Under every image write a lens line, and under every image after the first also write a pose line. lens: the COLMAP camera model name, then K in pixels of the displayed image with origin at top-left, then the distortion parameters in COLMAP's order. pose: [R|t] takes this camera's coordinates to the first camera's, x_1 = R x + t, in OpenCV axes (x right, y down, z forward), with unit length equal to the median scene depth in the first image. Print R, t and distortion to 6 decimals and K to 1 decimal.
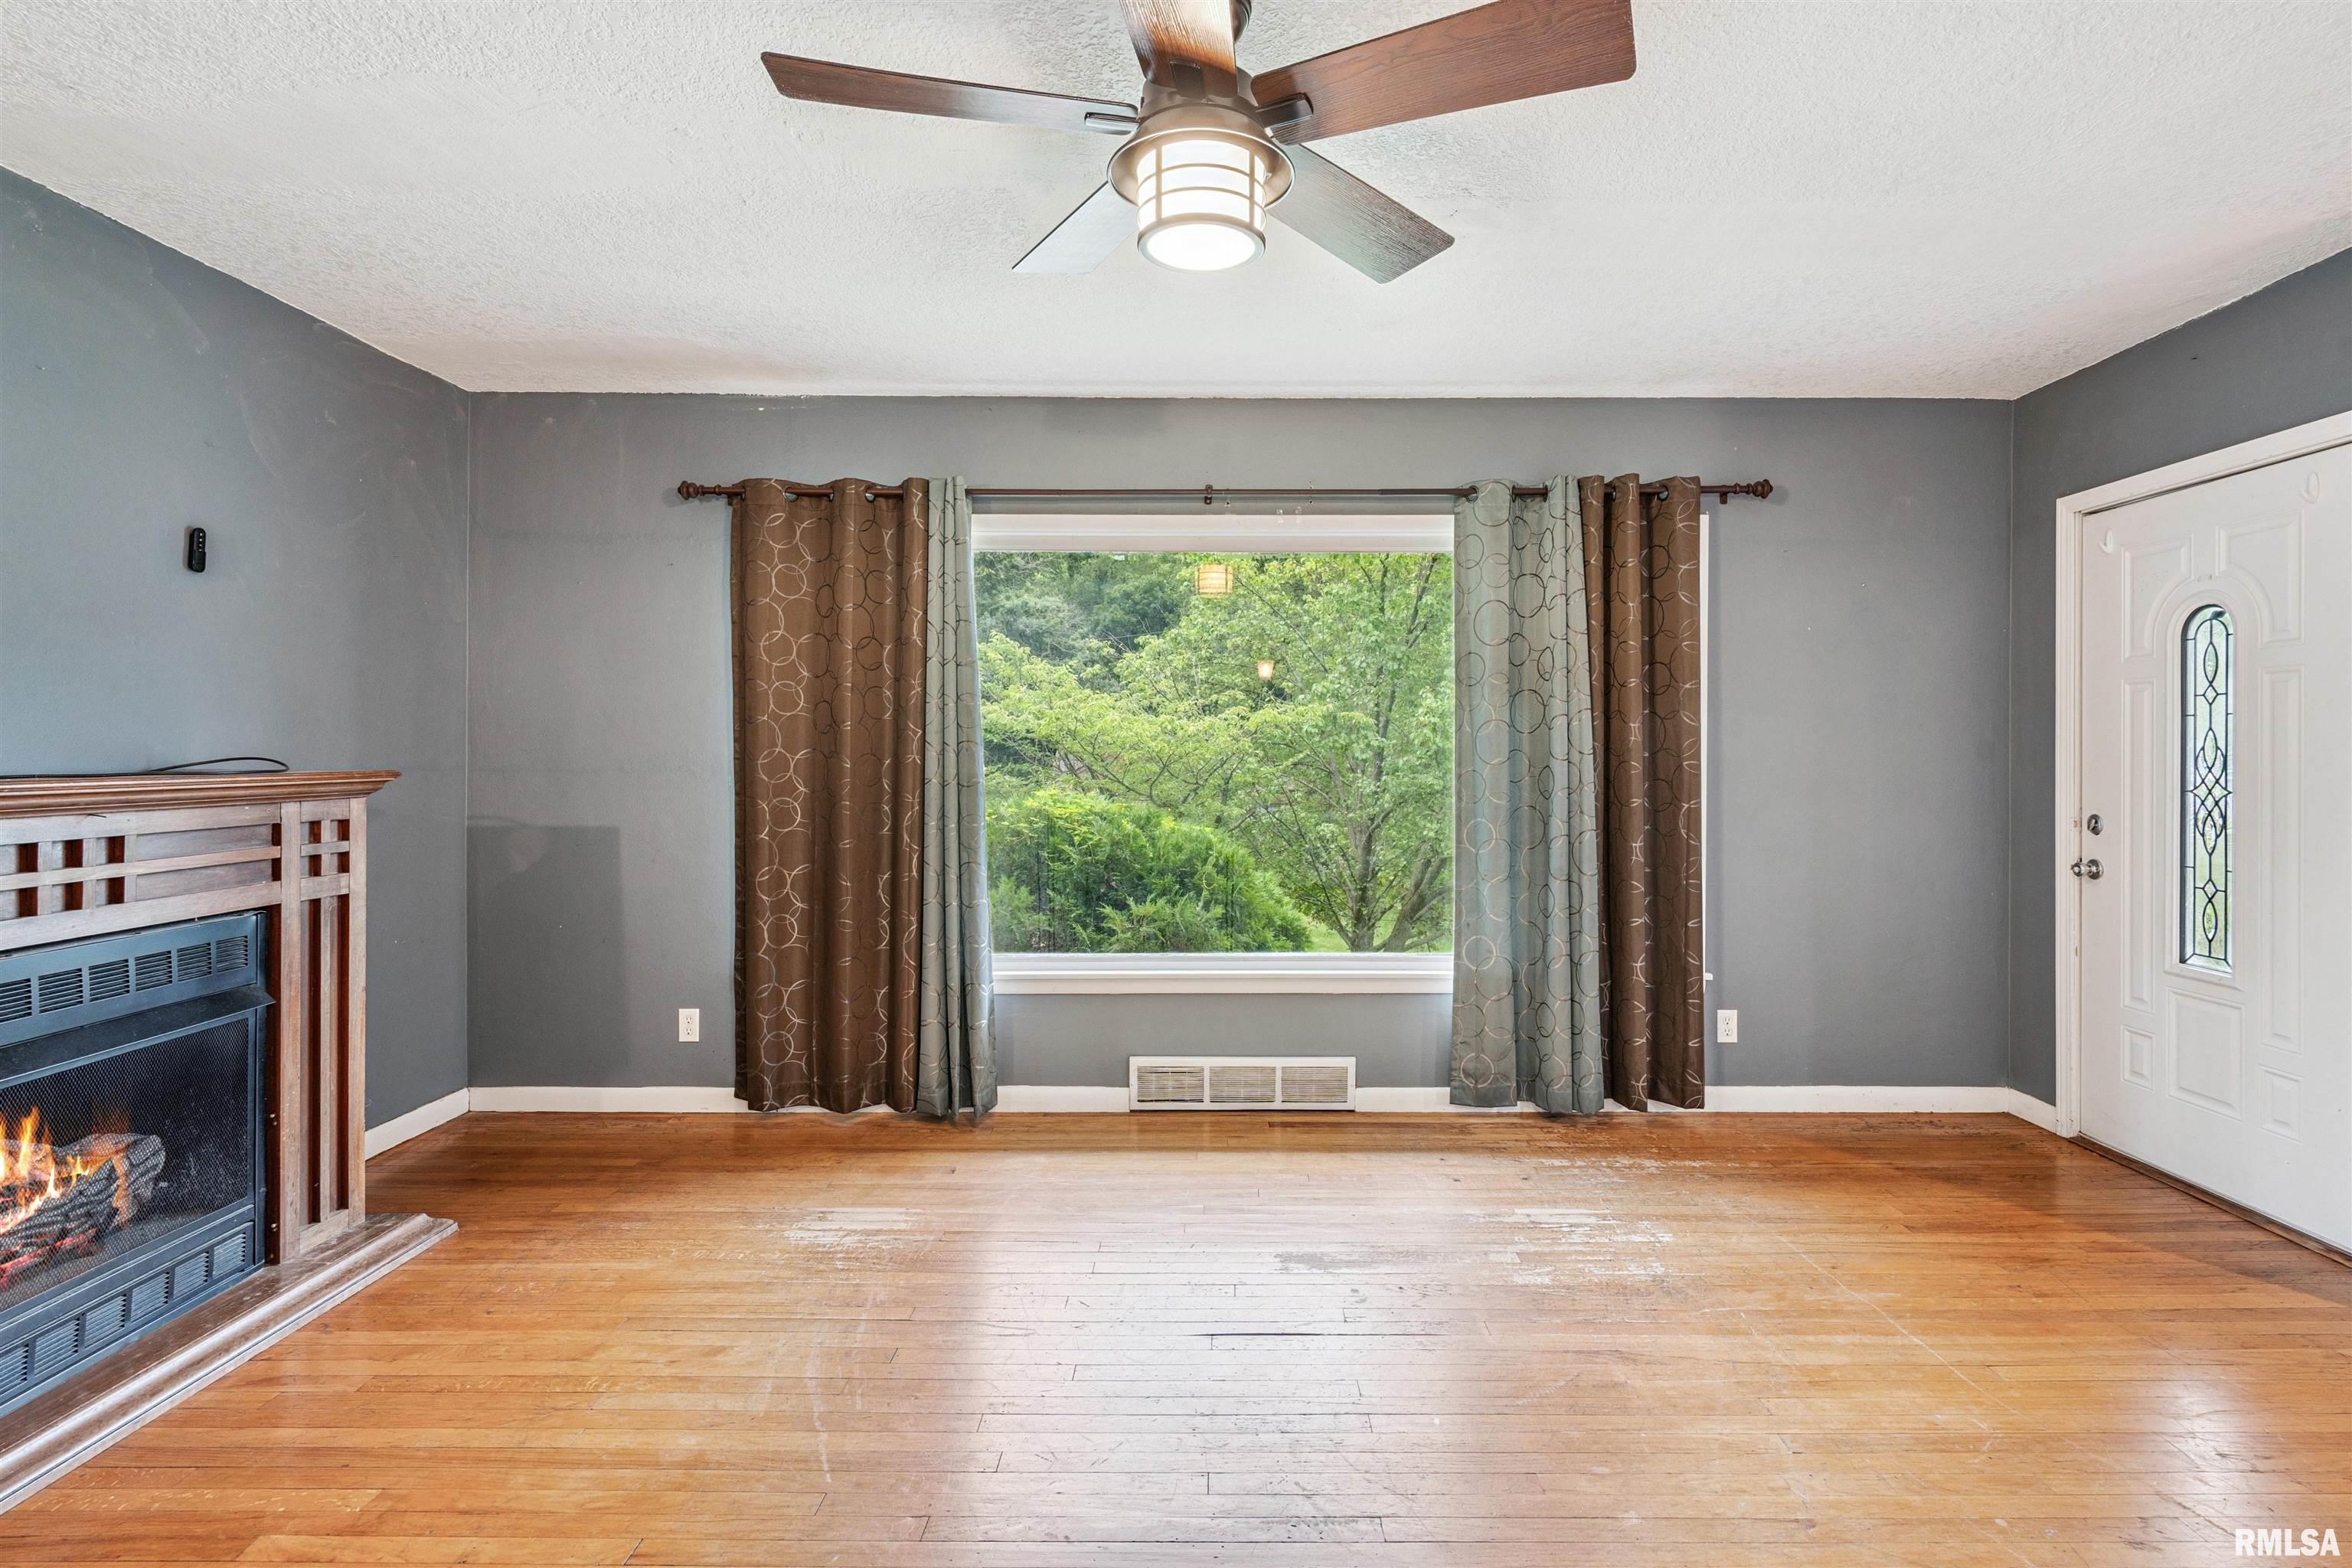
lens RADIAL K [[1094.1, 0, 1223.5], [0, 1094.1, 779.6], [0, 0, 1]] dist [-0.007152, 0.000419]
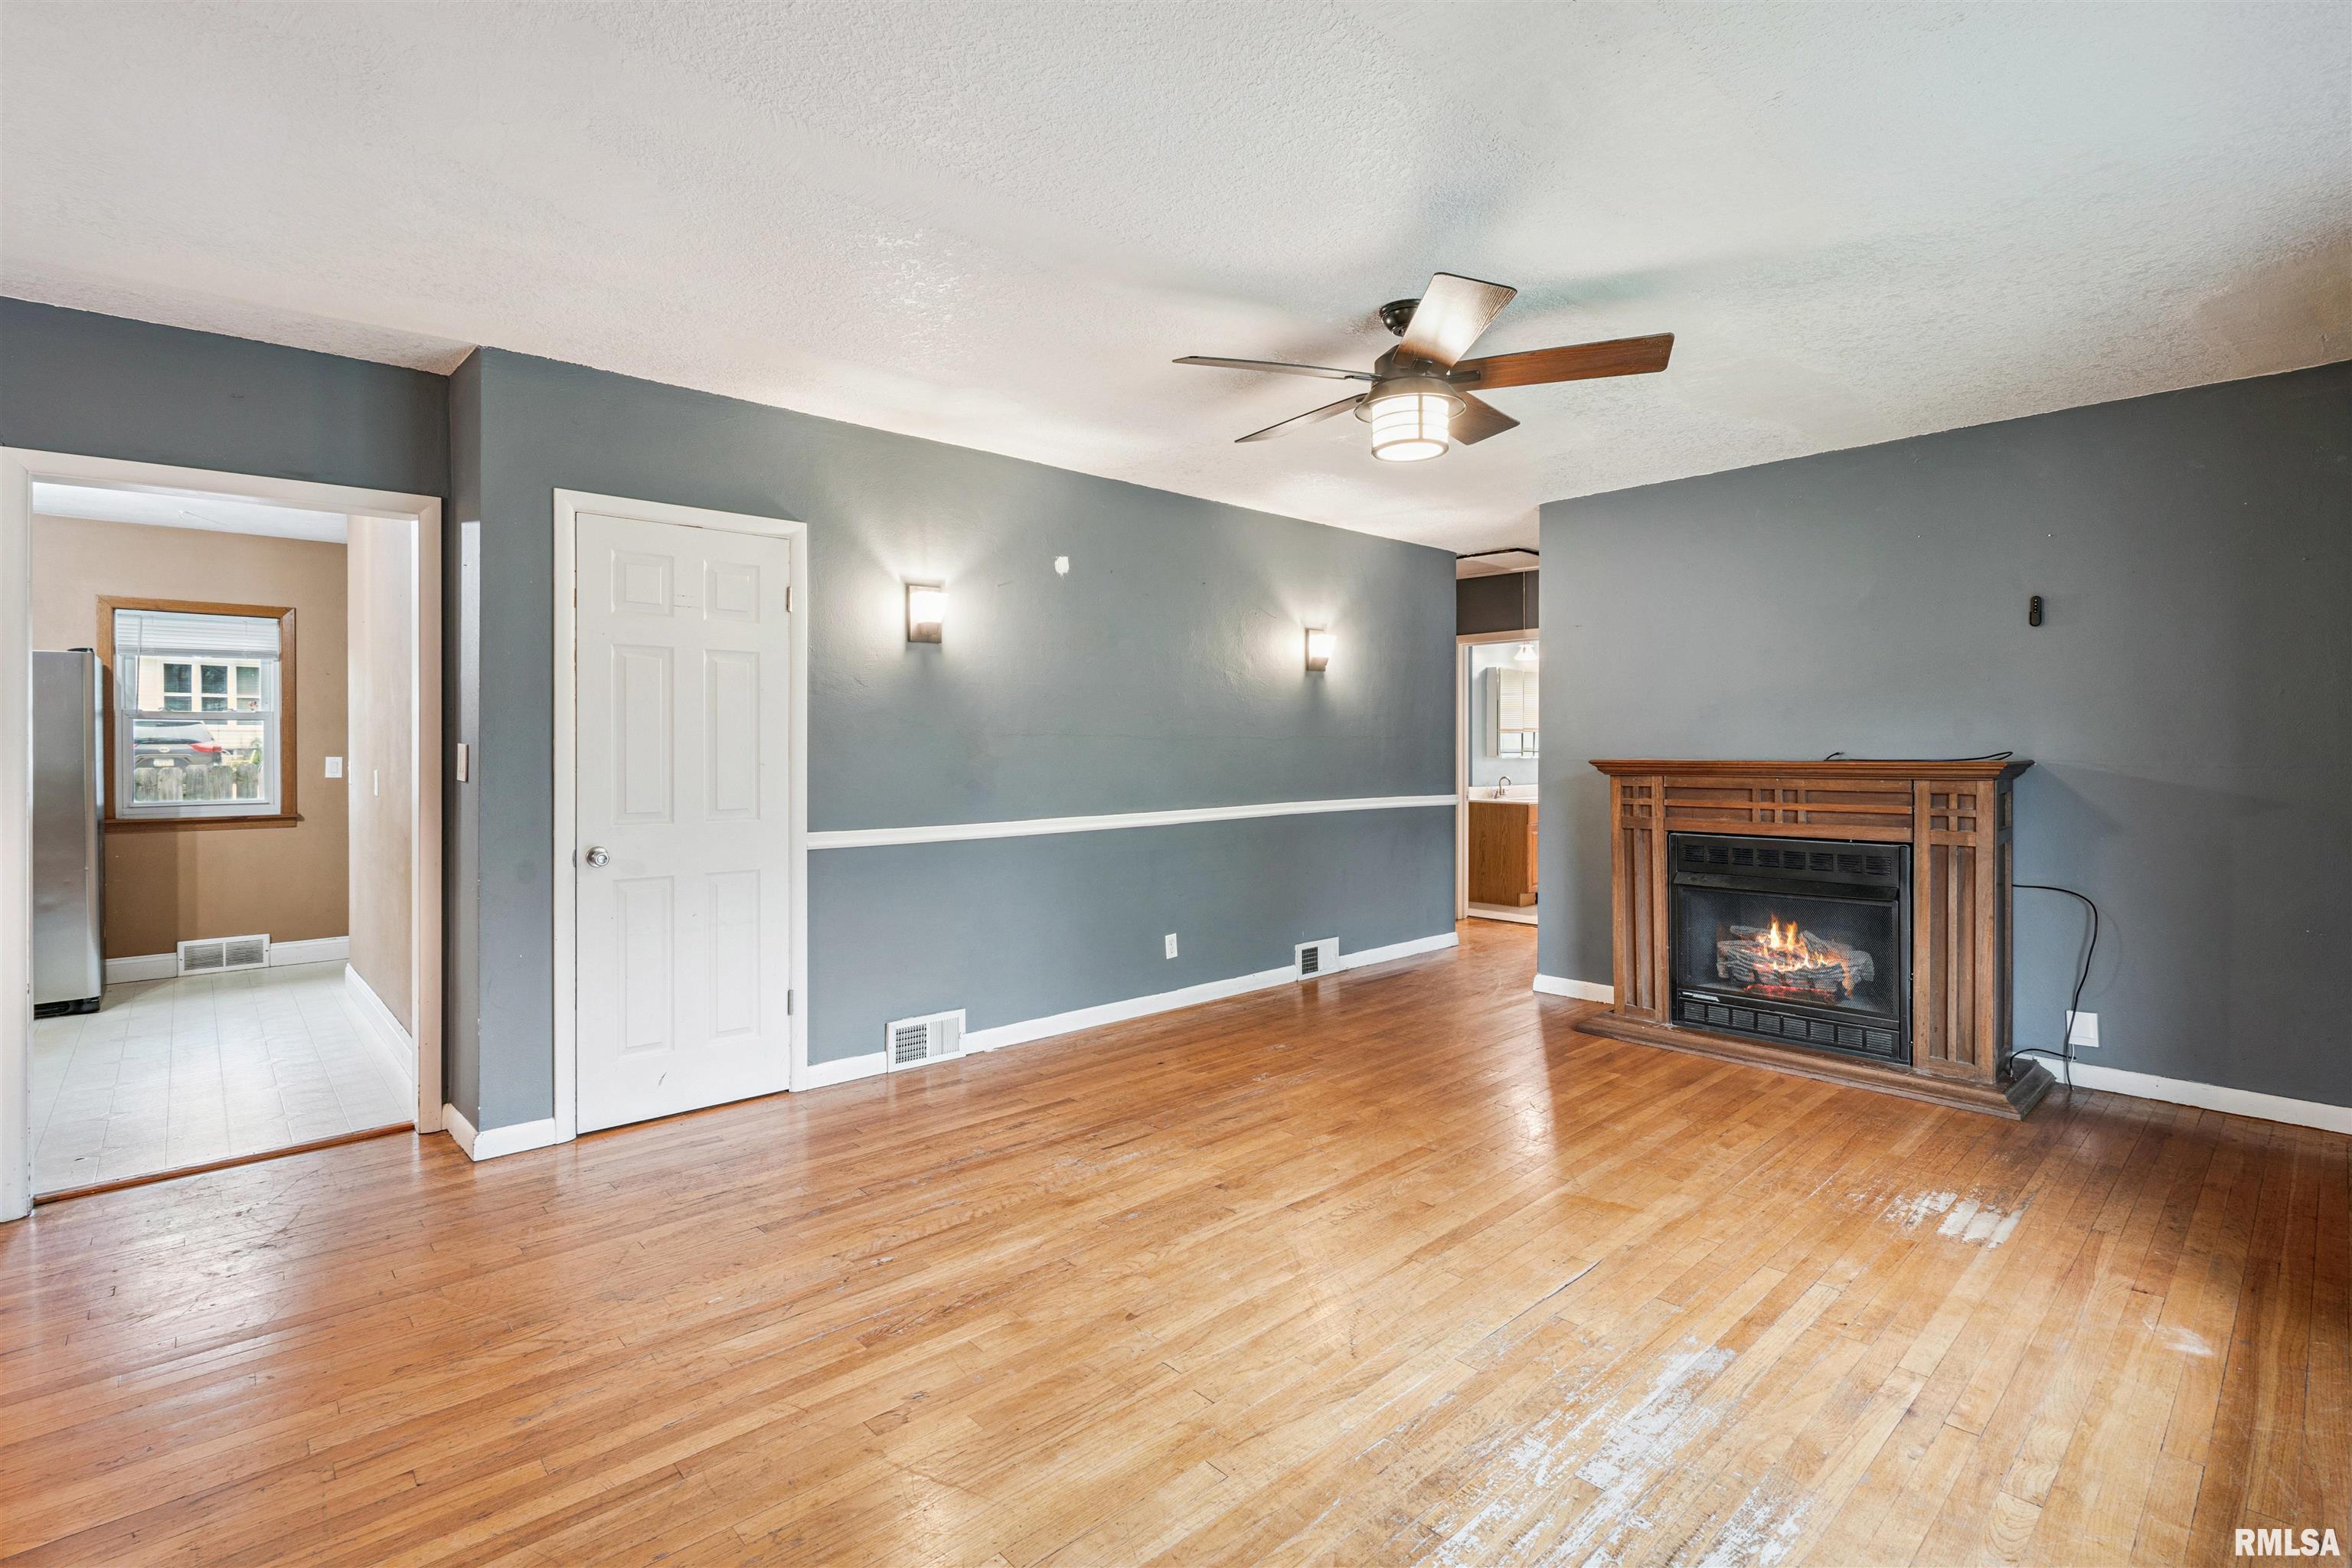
lens RADIAL K [[1094.1, 0, 1167.4], [0, 1094.1, 762.2], [0, 0, 1]] dist [-0.007152, 0.000419]
pose [[-0.744612, 0.010907, -0.667408, 0.690161], [-0.010554, 0.999549, 0.028111, -0.025876], [0.667414, 0.027976, -0.744161, 0.984921]]
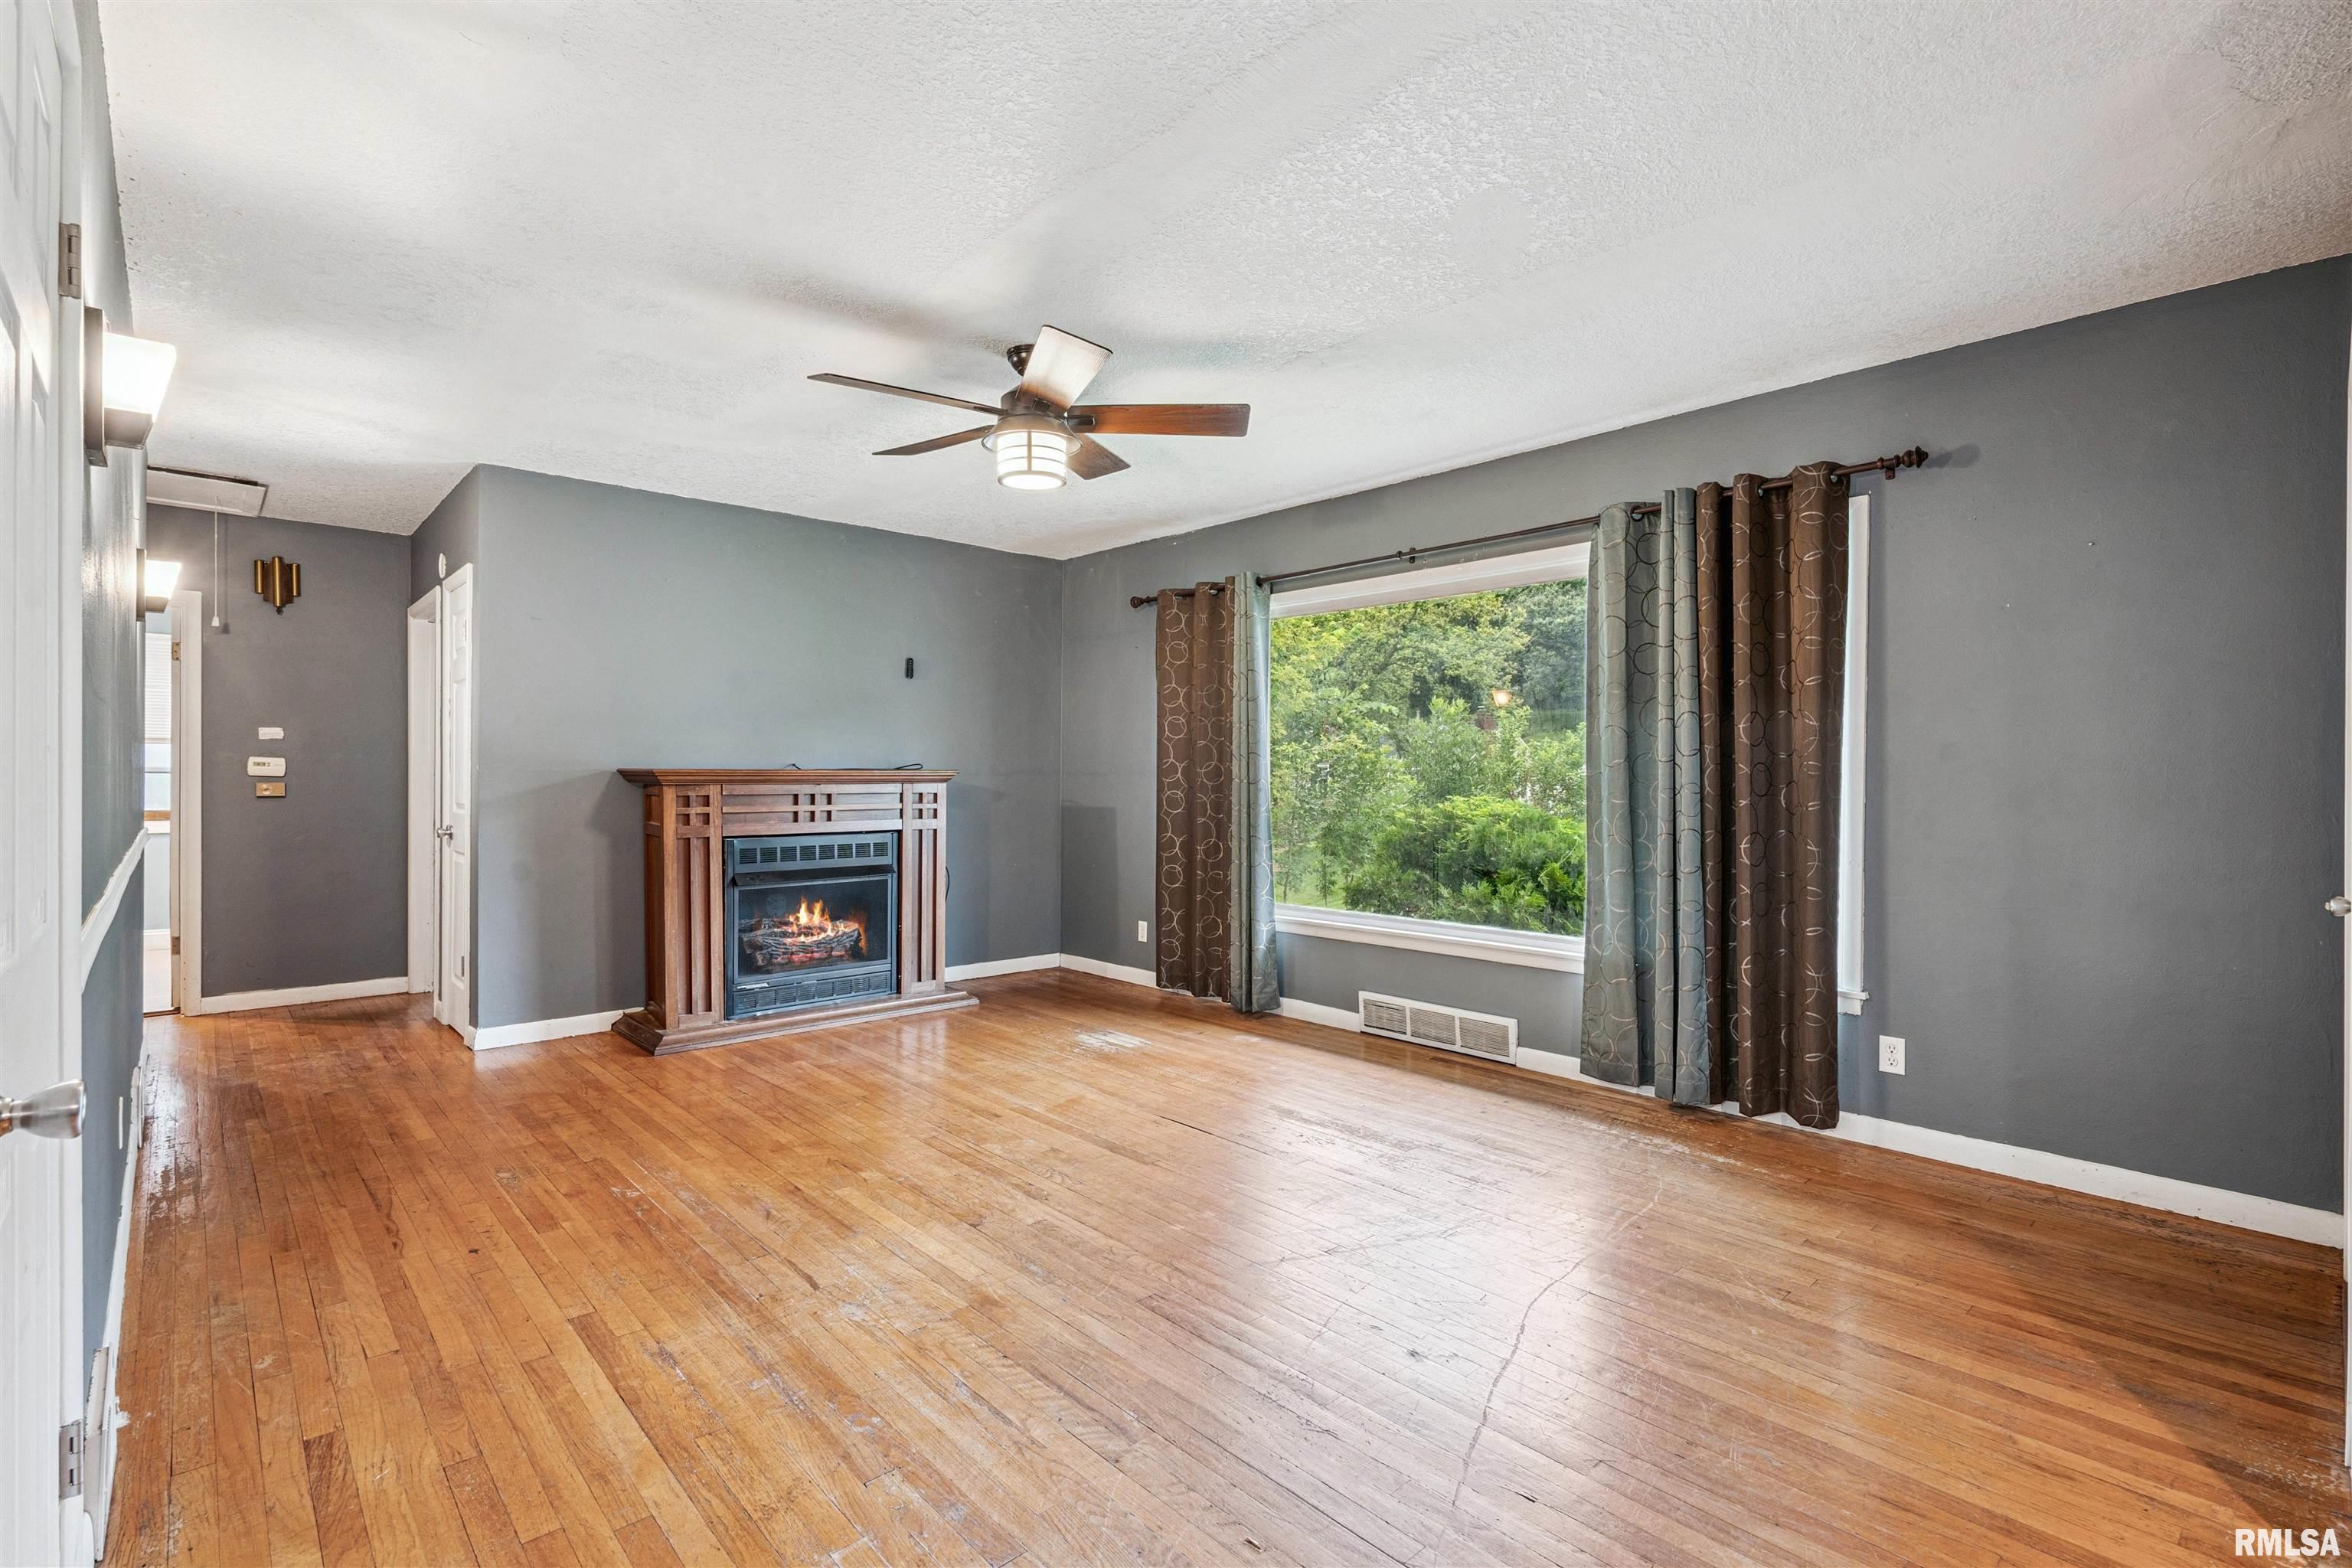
lens RADIAL K [[1094.1, 0, 1166.2], [0, 1094.1, 776.7], [0, 0, 1]] dist [-0.007152, 0.000419]
pose [[0.667411, 0.001904, -0.744687, 0.766632], [-0.015359, 0.999819, -0.011208, 0.015870], [0.744531, 0.018918, 0.667320, -0.056176]]
